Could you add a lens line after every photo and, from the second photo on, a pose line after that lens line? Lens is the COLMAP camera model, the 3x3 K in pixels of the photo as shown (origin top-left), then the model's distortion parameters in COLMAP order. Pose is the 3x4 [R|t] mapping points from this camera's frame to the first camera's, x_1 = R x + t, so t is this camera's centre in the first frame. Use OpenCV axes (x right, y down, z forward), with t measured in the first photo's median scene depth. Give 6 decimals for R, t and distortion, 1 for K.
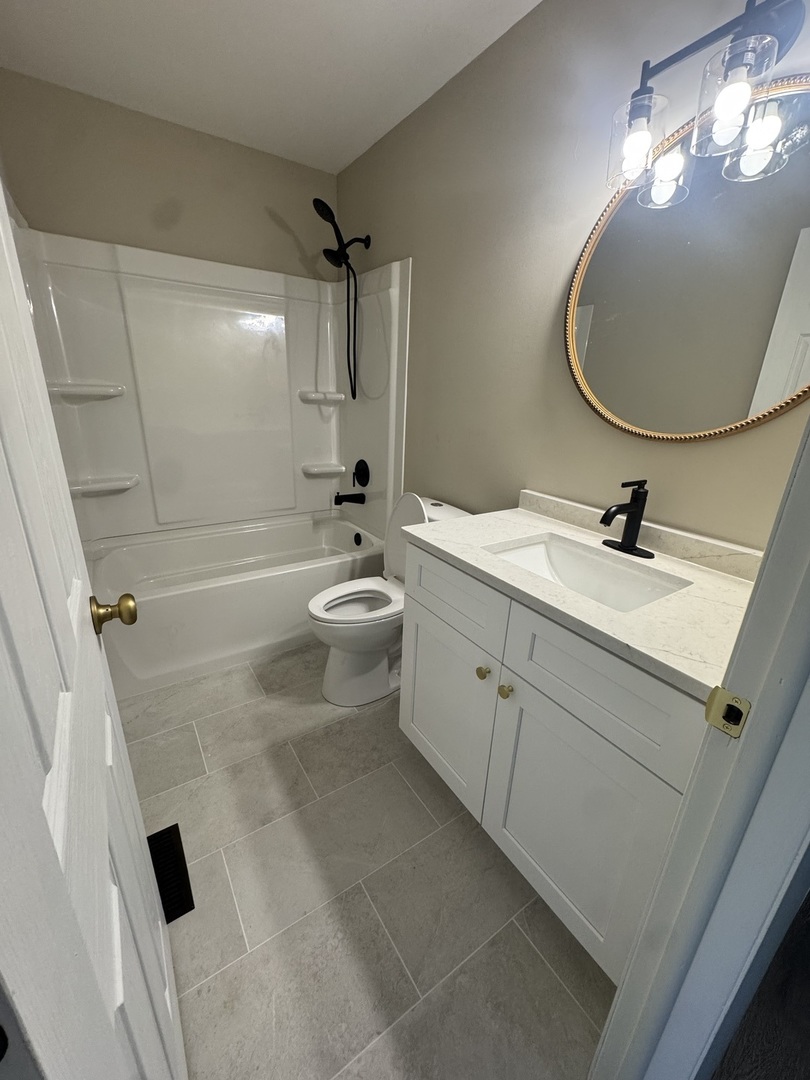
lens RADIAL K [[428.3, 0, 414.4], [0, 428.3, 543.7], [0, 0, 1]] dist [-0.006372, 0.001330]
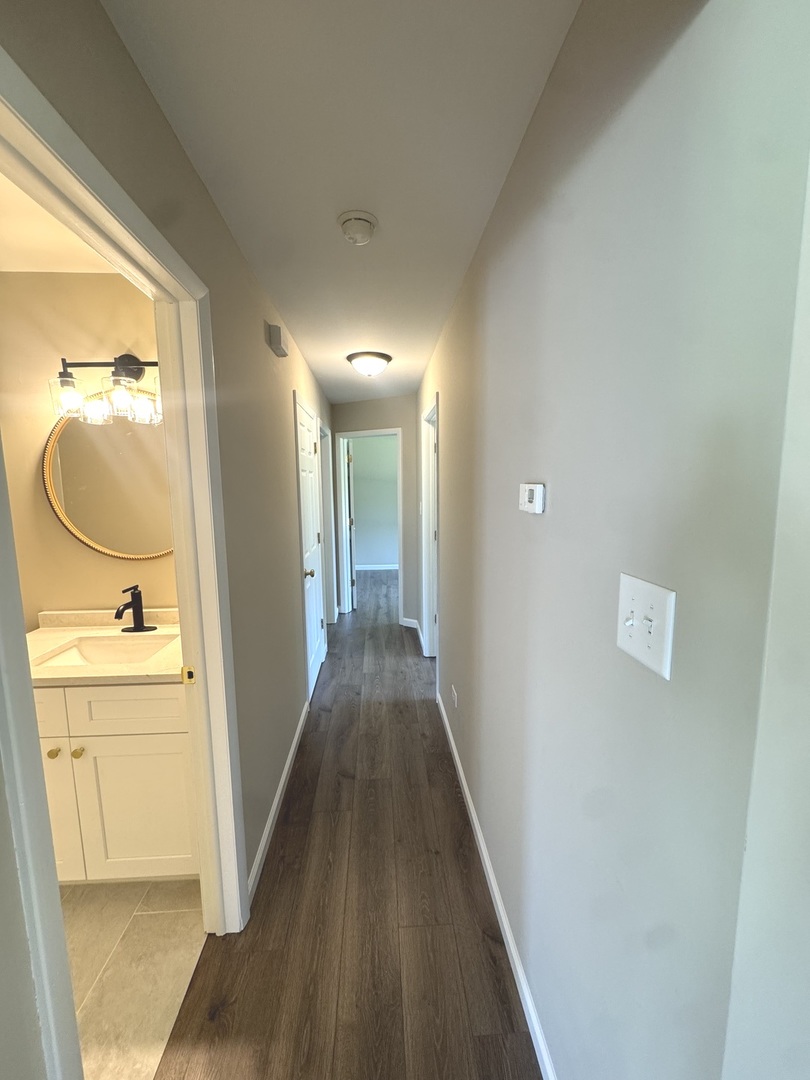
lens RADIAL K [[428.3, 0, 401.7], [0, 428.3, 536.8], [0, 0, 1]] dist [-0.006372, 0.001330]
pose [[0.518097, -0.153306, 0.841471, -0.270198], [0.321470, 0.946577, -0.025476, 0.041371], [-0.792611, 0.283707, 0.539702, -0.708680]]
